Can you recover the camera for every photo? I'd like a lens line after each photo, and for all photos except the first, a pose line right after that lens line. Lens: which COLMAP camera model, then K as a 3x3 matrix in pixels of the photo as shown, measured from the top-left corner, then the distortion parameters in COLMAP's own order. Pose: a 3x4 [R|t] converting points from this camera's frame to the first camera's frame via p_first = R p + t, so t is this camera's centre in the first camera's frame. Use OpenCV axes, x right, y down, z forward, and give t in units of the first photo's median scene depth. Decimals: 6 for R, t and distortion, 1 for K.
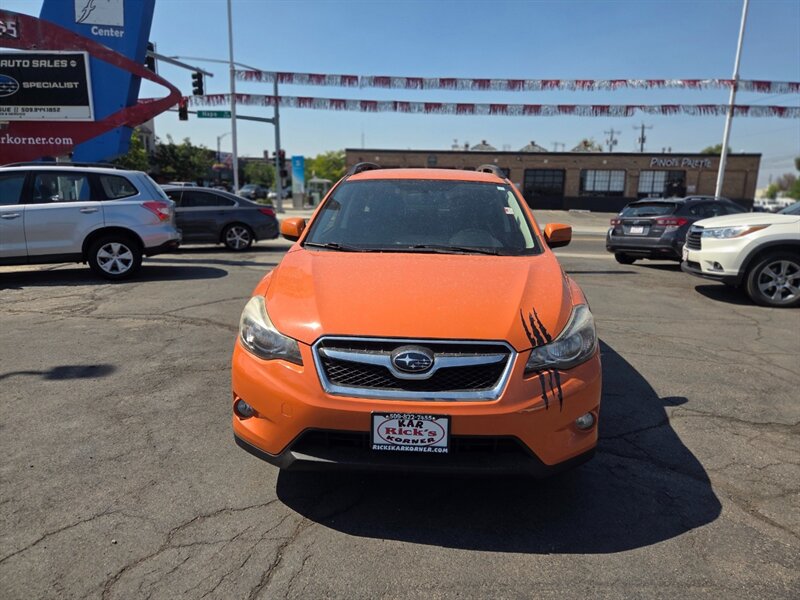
lens RADIAL K [[541.7, 0, 407.3], [0, 541.7, 300.6], [0, 0, 1]] dist [0.067752, -0.052760]
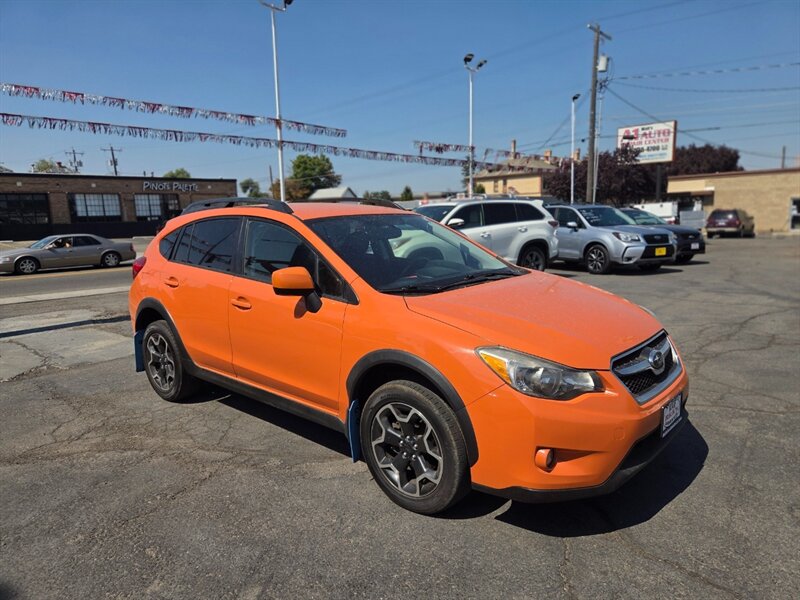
lens RADIAL K [[541.7, 0, 397.4], [0, 541.7, 303.7], [0, 0, 1]] dist [0.067752, -0.052760]
pose [[0.639687, -0.168432, 0.749955, -0.858820], [0.193960, 0.979492, 0.054542, -0.128665], [-0.743761, 0.110571, 0.659237, 0.393851]]
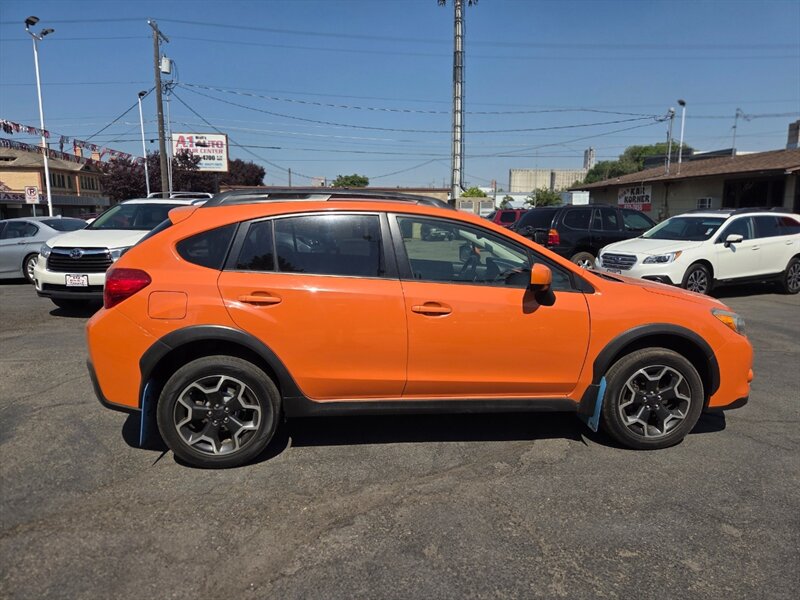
lens RADIAL K [[541.7, 0, 406.6], [0, 541.7, 302.3], [0, 0, 1]] dist [0.067752, -0.052760]
pose [[-0.159338, -0.184357, 0.969858, -1.188099], [0.182040, 0.960076, 0.212405, -0.365825], [-0.970295, 0.210397, -0.119416, 1.539701]]
